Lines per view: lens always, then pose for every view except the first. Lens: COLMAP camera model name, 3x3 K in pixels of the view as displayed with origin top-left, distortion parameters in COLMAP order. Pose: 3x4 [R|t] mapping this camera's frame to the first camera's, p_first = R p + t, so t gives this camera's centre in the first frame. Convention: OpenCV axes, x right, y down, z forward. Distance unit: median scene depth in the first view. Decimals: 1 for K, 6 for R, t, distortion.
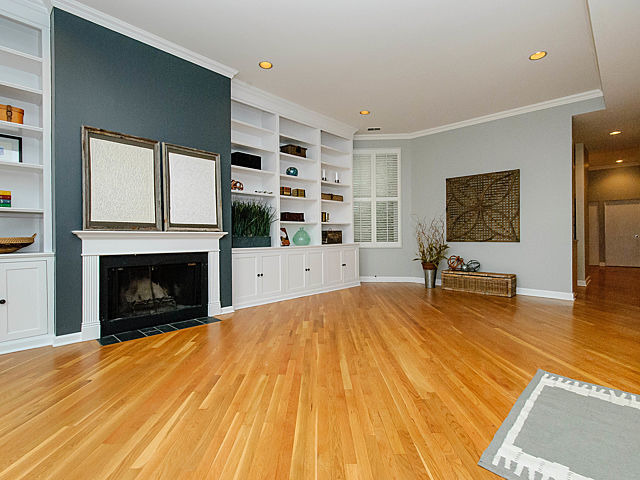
lens RADIAL K [[320.4, 0, 318.6], [0, 320.4, 238.8], [0, 0, 1]] dist [0.005415, 0.000706]
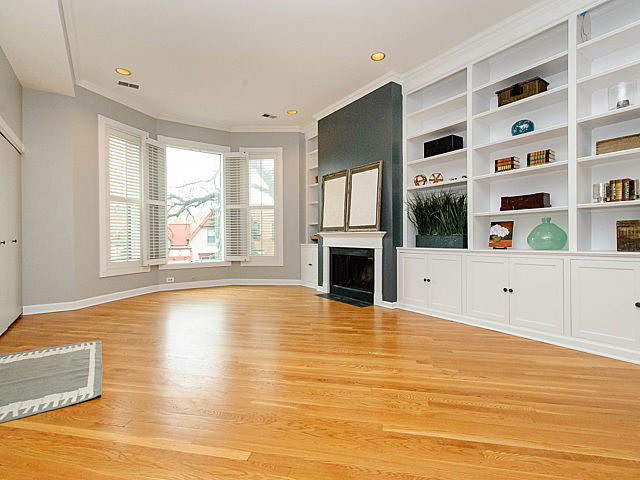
lens RADIAL K [[320.4, 0, 318.6], [0, 320.4, 238.8], [0, 0, 1]] dist [0.005415, 0.000706]
pose [[-0.206436, 0.012136, -0.978385, 0.832943], [0.003348, 0.999926, 0.011696, -0.009234], [0.978454, -0.000861, -0.206461, 1.041023]]
